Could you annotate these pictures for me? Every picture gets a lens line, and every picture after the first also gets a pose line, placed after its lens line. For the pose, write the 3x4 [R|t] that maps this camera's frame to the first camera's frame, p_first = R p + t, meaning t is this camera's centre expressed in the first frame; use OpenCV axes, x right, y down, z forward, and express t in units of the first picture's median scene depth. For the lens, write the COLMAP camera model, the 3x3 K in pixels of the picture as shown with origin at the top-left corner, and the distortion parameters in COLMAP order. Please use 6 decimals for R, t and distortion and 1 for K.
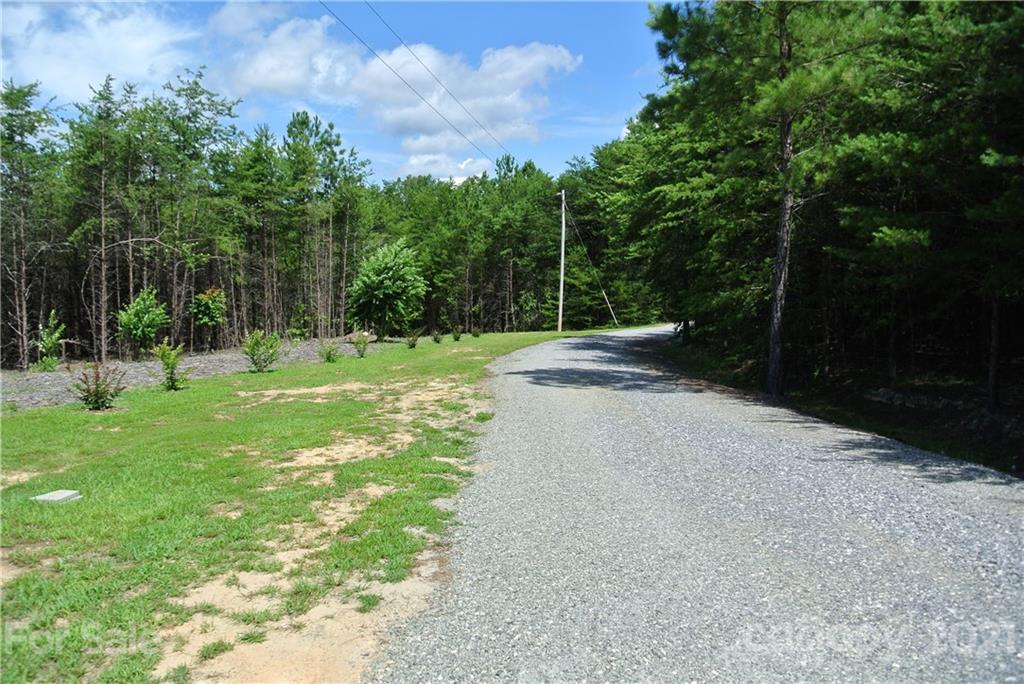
lens RADIAL K [[795.4, 0, 512.1], [0, 795.4, 341.7], [0, 0, 1]] dist [-0.087519, 0.034425]
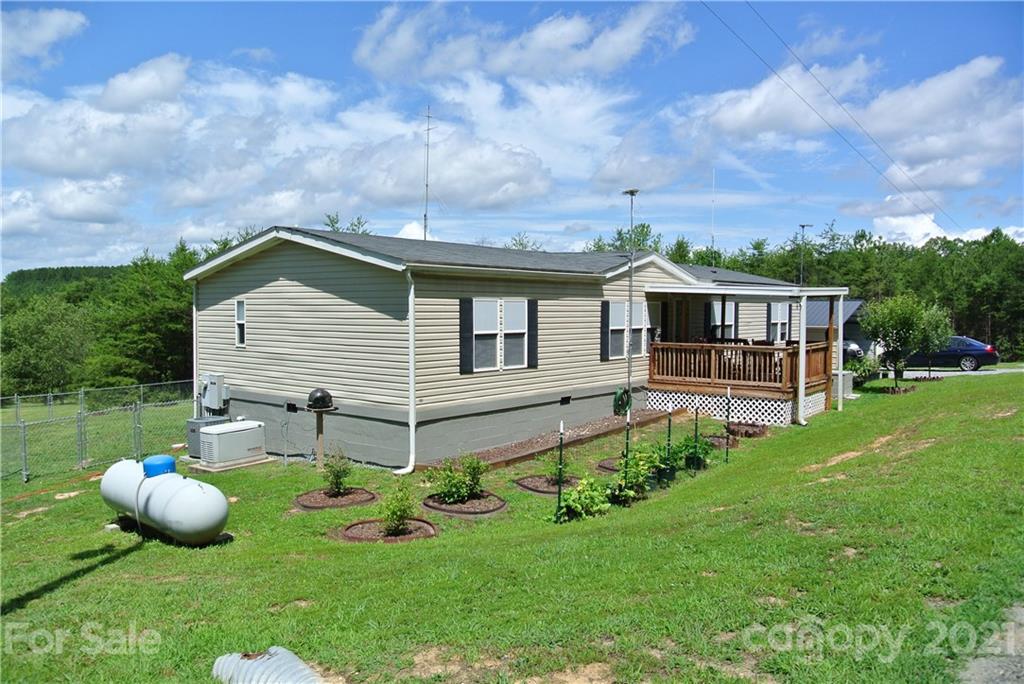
lens RADIAL K [[795.4, 0, 514.1], [0, 795.4, 344.1], [0, 0, 1]] dist [-0.087519, 0.034425]
pose [[0.870184, 0.009903, -0.492627, -0.054076], [-0.036252, 0.998375, -0.043966, 0.035813], [0.491391, 0.056117, 0.869129, -0.523346]]
